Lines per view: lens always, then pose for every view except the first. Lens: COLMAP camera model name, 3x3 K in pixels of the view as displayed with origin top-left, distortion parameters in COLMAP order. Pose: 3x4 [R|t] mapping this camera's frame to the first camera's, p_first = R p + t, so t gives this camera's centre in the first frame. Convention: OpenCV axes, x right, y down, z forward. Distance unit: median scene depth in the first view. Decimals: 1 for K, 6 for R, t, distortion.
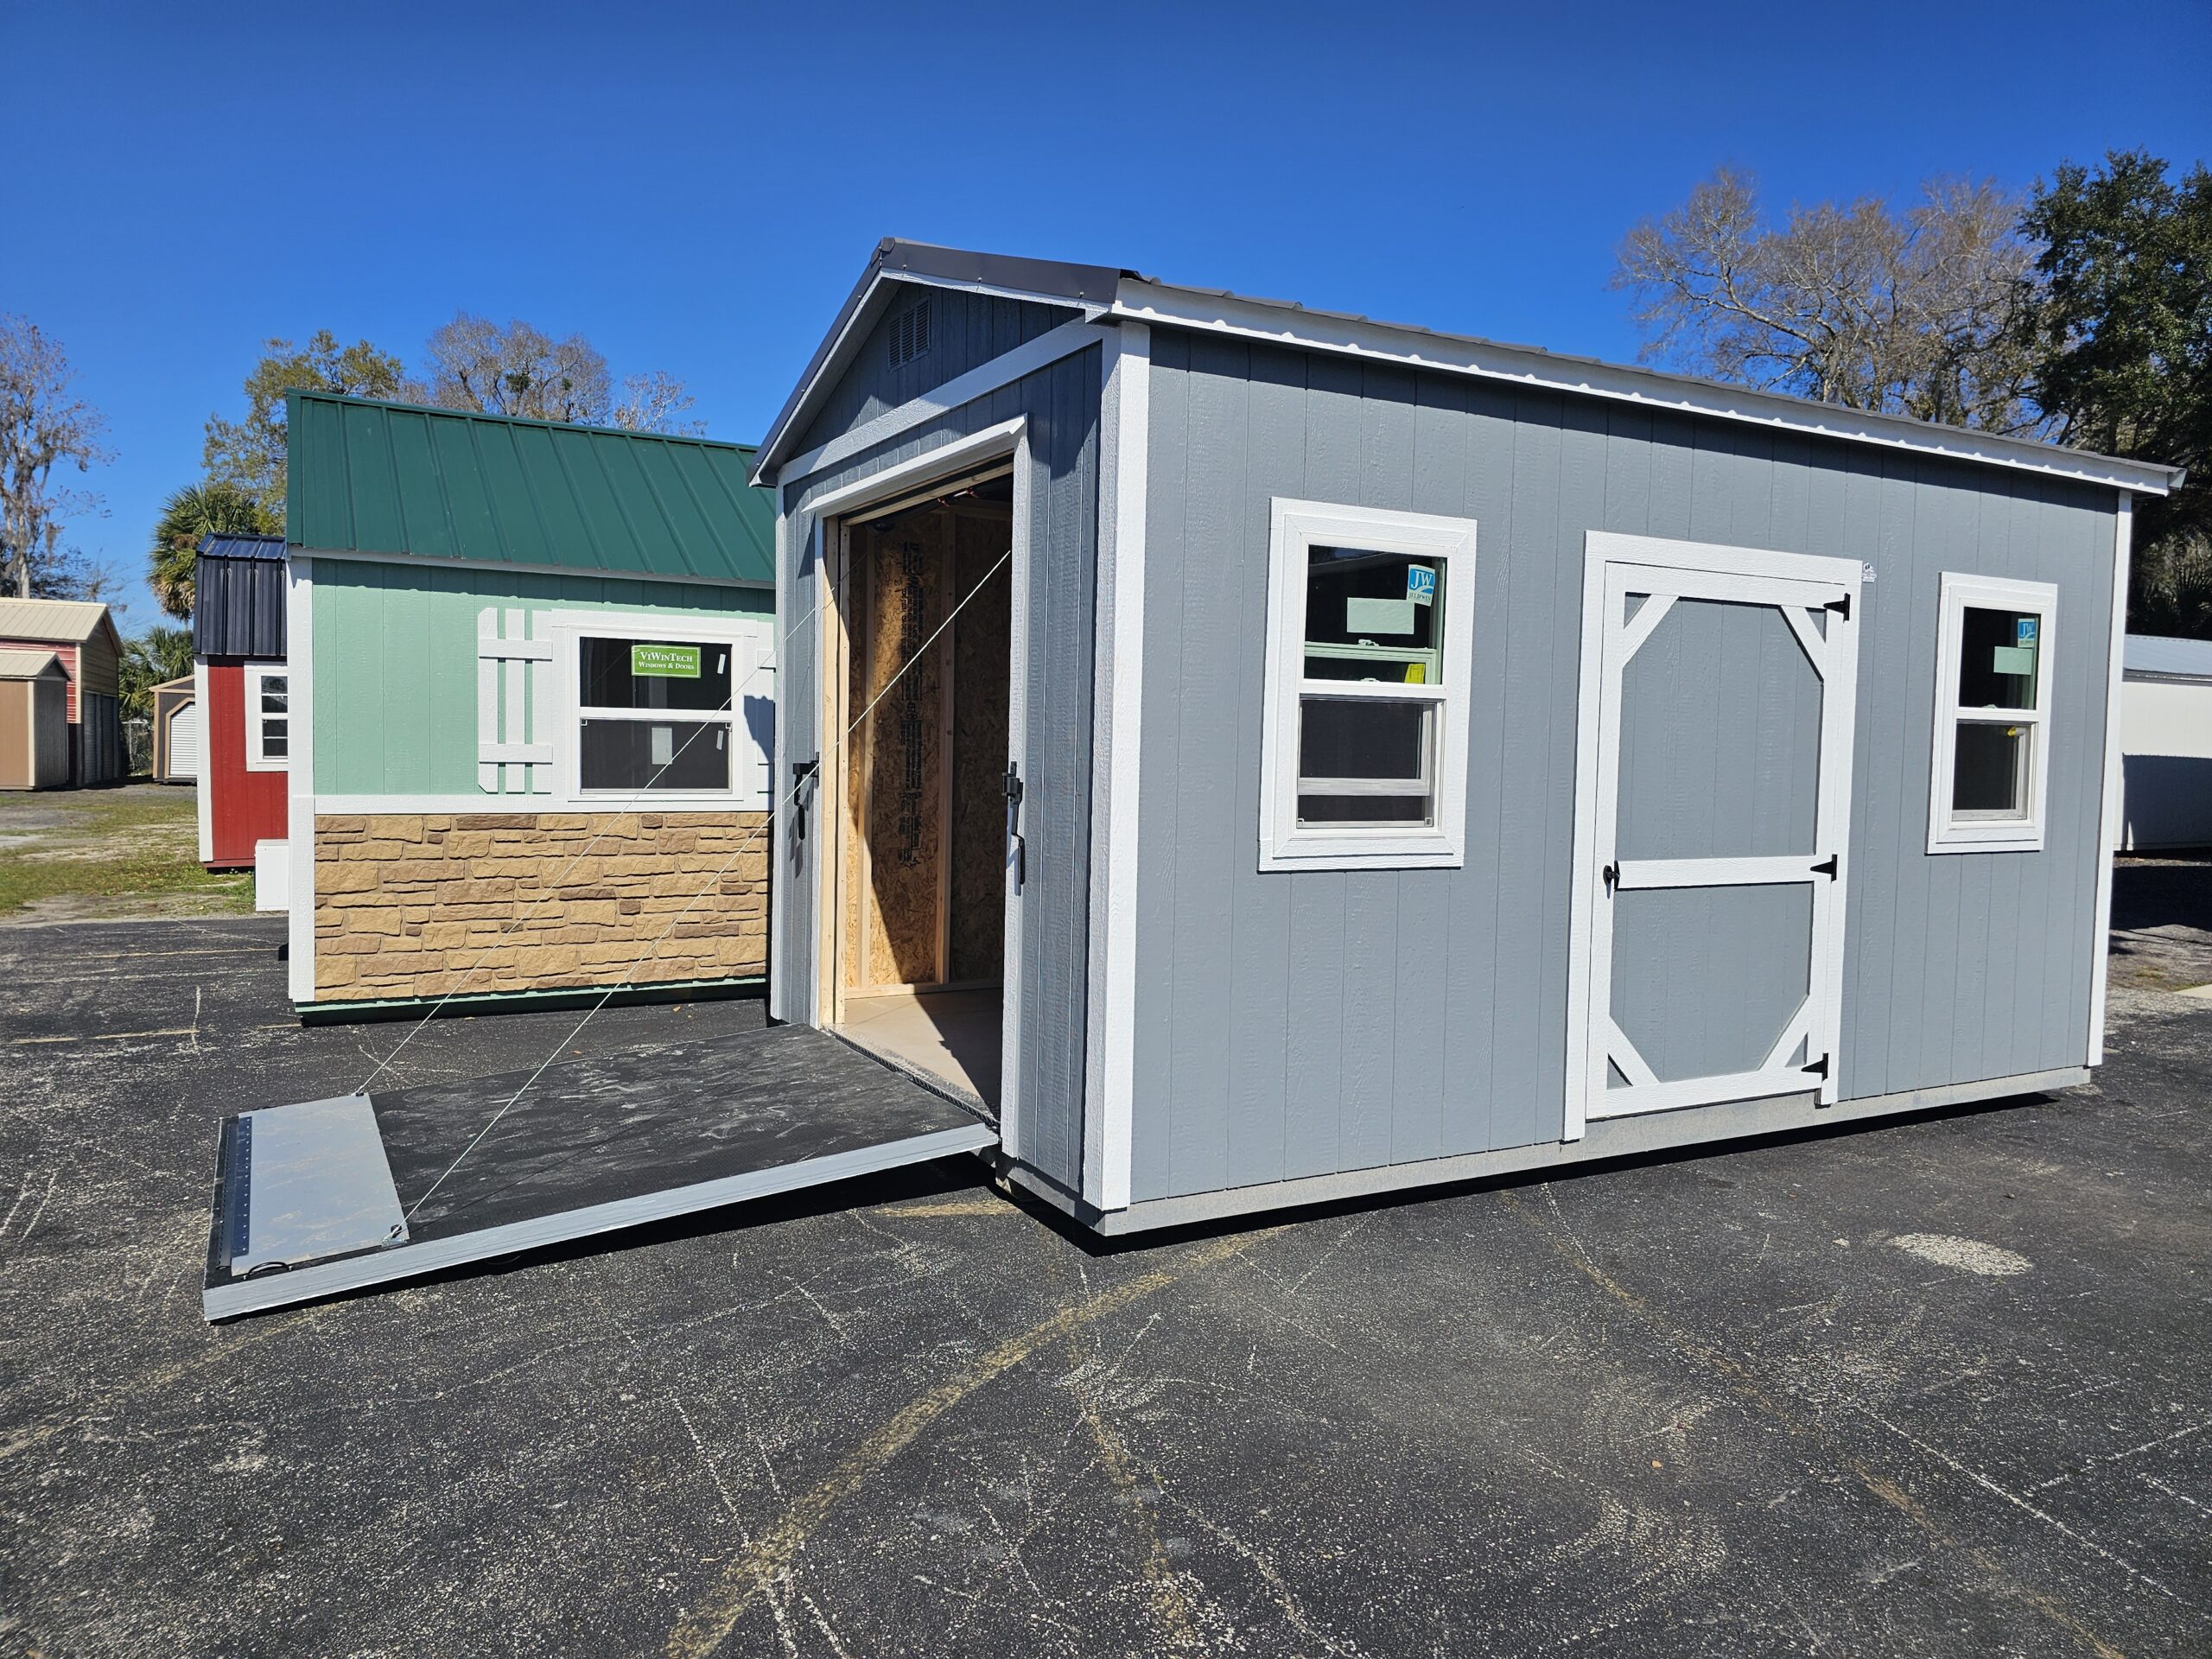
lens RADIAL K [[1508.6, 0, 1106.0], [0, 1508.6, 829.5], [0, 0, 1]] dist [0.083262, -0.090457]
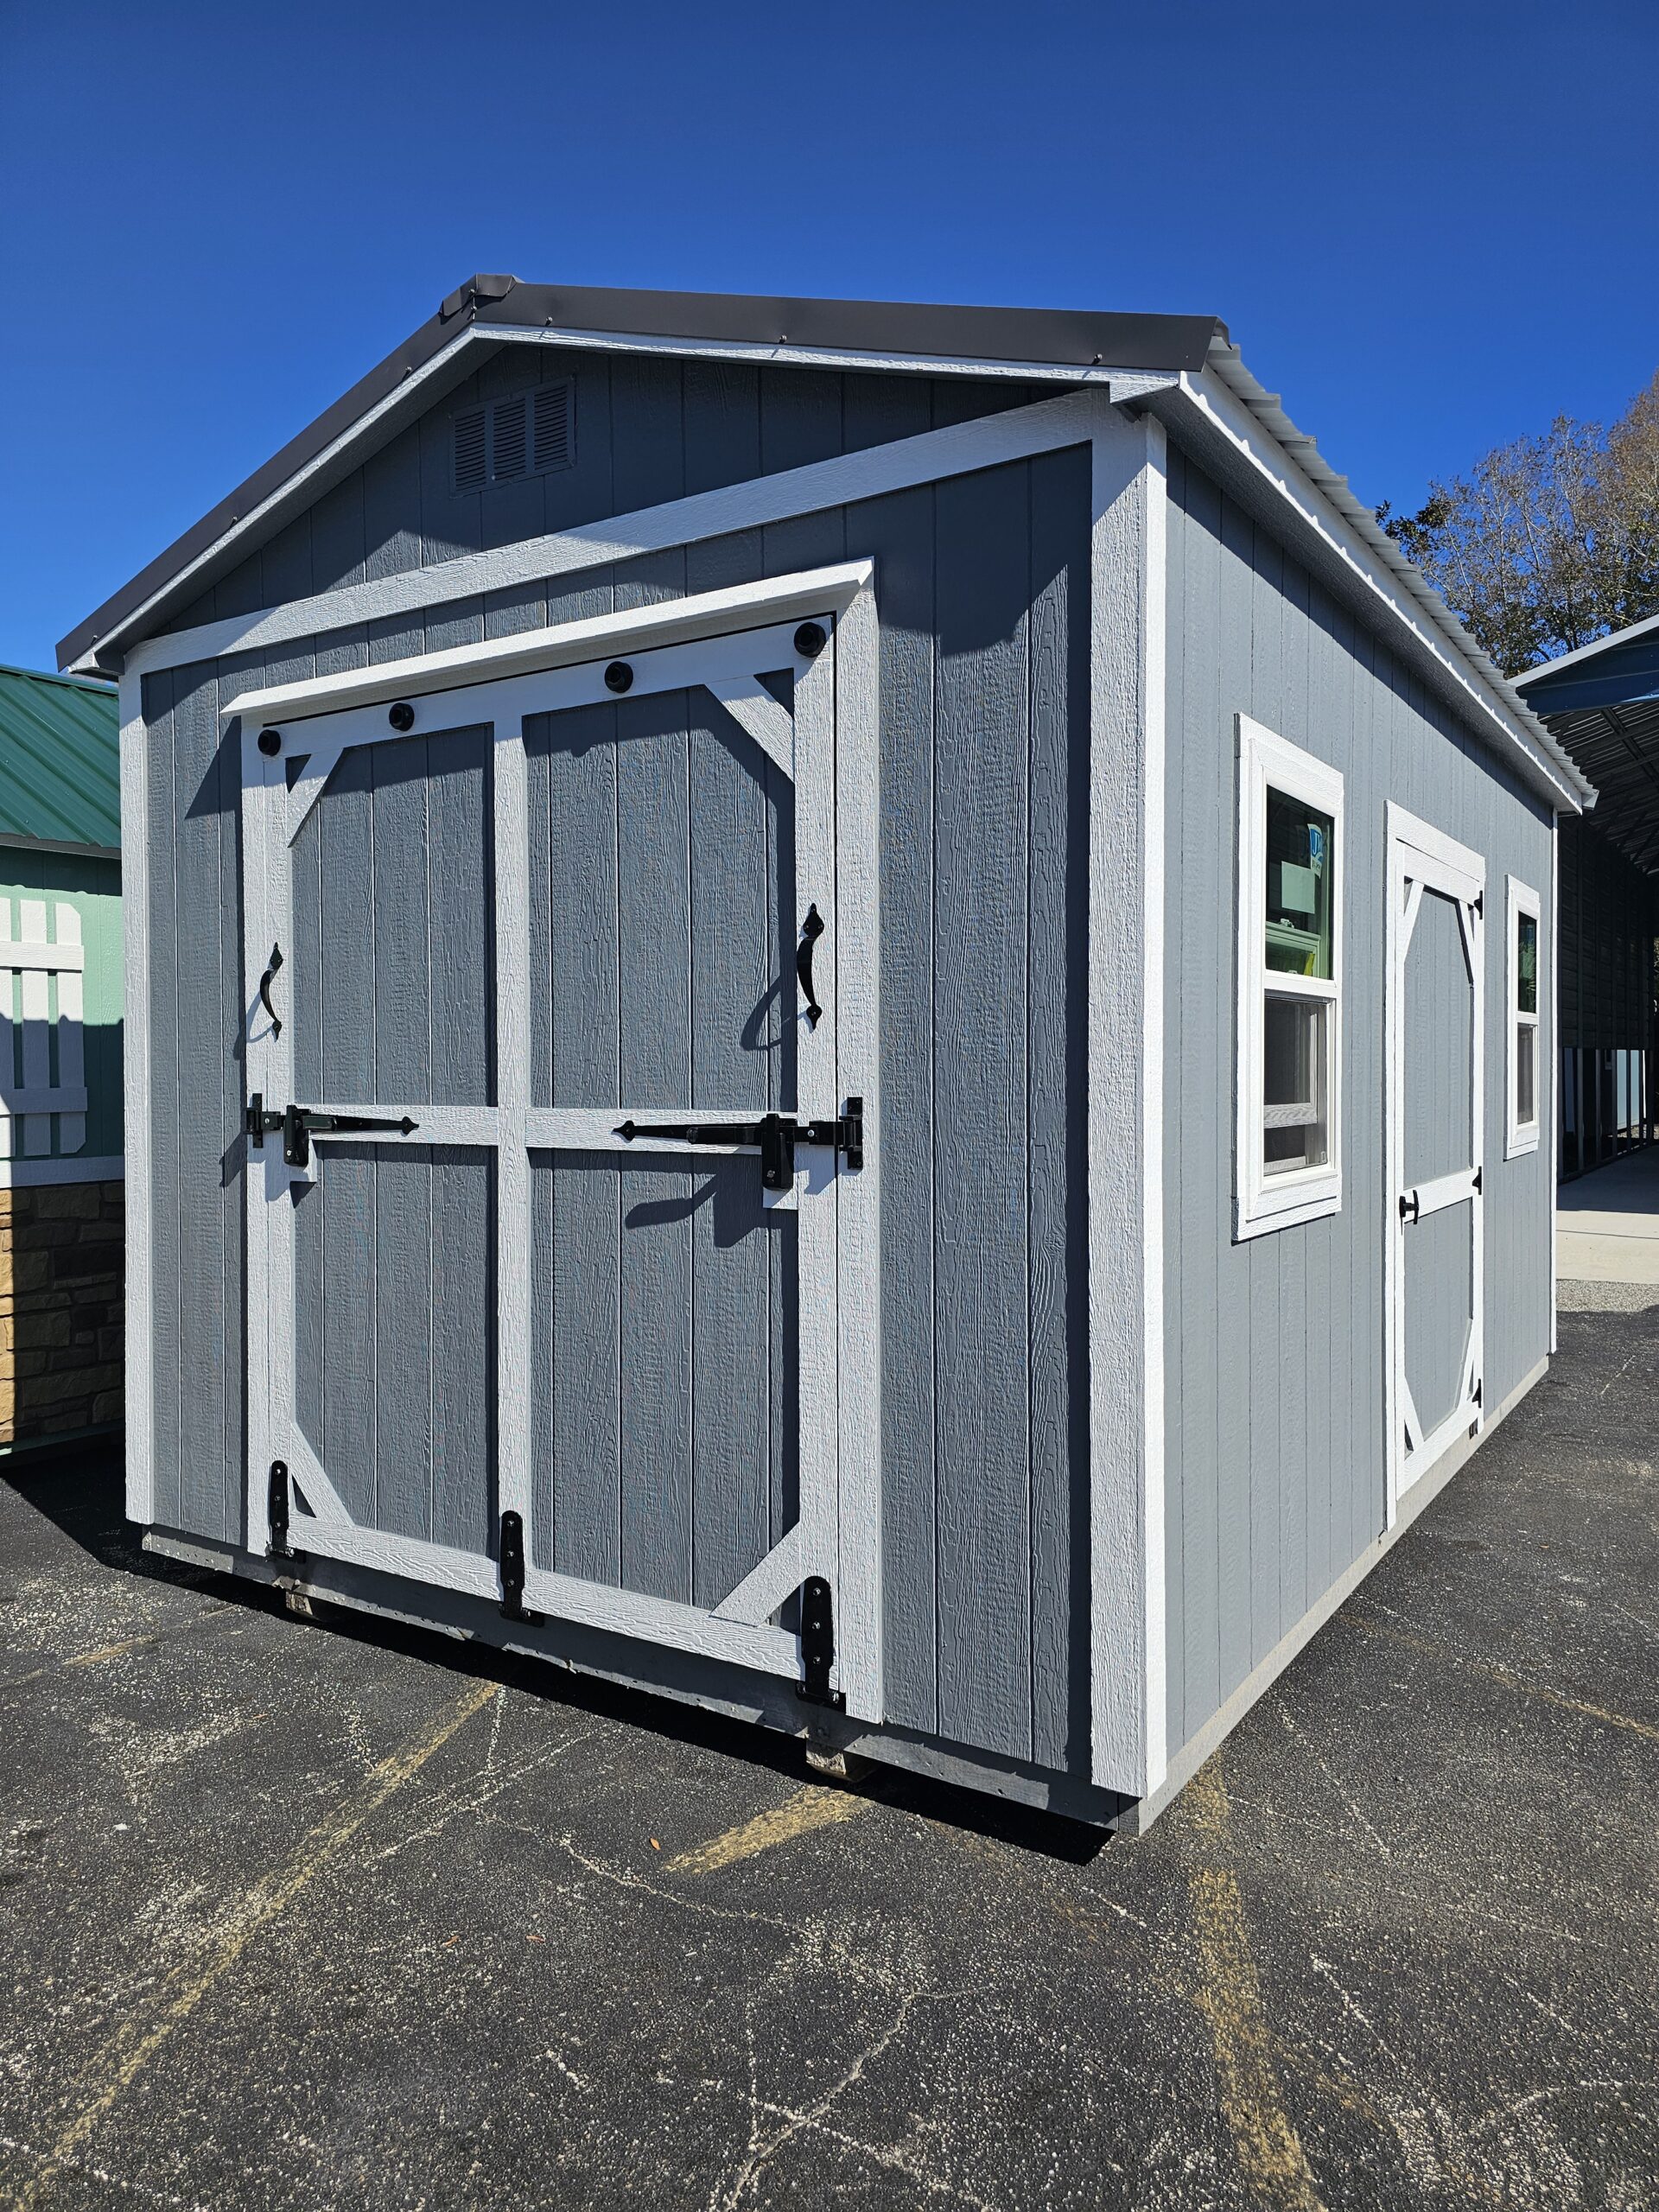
lens RADIAL K [[1491.3, 0, 873.1], [0, 1491.3, 1101.5], [0, 0, 1]] dist [0.057092, -0.056435]
pose [[0.876728, -0.036617, 0.479591, -0.353572], [0.051308, 0.998529, -0.017557, -0.031980], [-0.478242, 0.040000, 0.877317, 0.437441]]
